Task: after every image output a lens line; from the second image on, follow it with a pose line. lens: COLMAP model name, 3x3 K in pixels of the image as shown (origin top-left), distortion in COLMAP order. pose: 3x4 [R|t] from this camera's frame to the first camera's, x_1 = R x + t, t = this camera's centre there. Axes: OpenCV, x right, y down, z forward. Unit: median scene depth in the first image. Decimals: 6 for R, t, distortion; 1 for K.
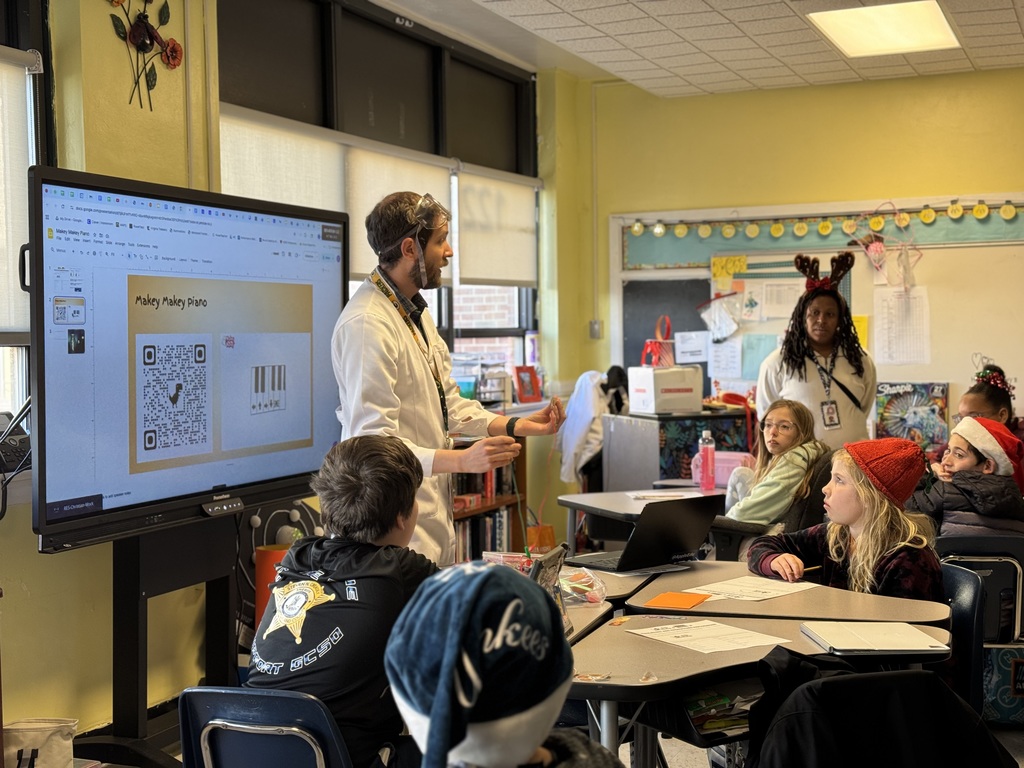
lens RADIAL K [[1502.5, 0, 512.0], [0, 1502.5, 384.0], [0, 0, 1]] dist [0.271728, -0.565637]
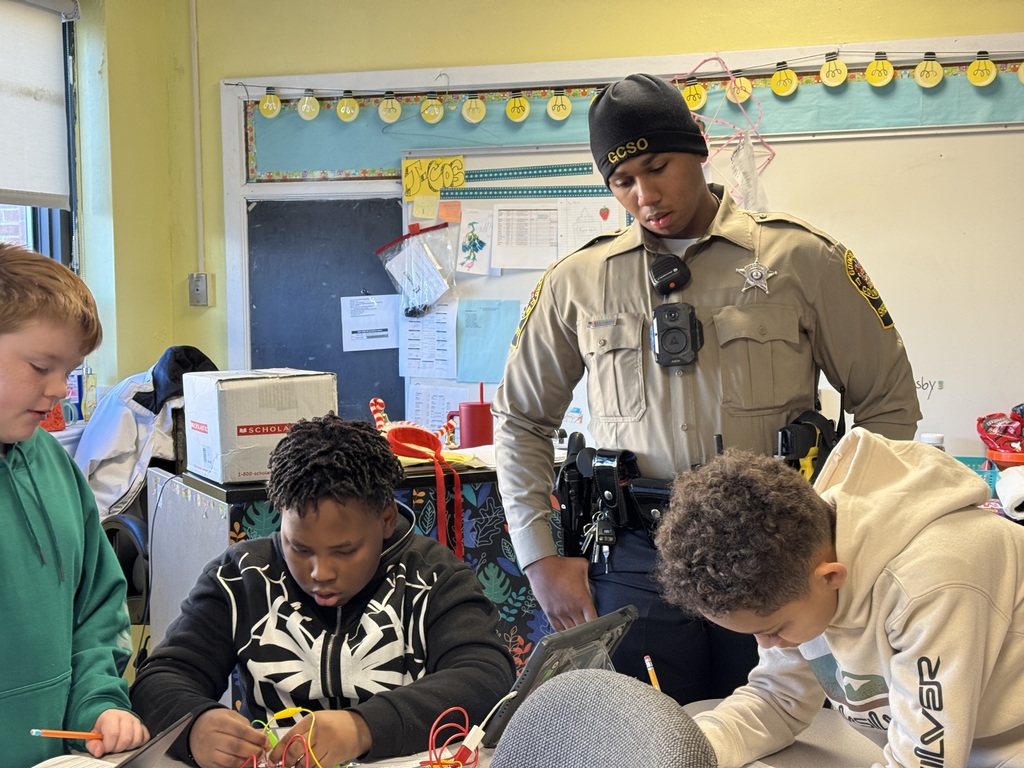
lens RADIAL K [[1525.7, 0, 512.2], [0, 1525.7, 360.6], [0, 0, 1]] dist [0.201054, -0.009595]
pose [[0.990007, -0.005189, 0.140922, 0.093928], [0.003921, 0.999949, 0.009274, -0.015949], [-0.140963, -0.008629, 0.989977, 0.449942]]
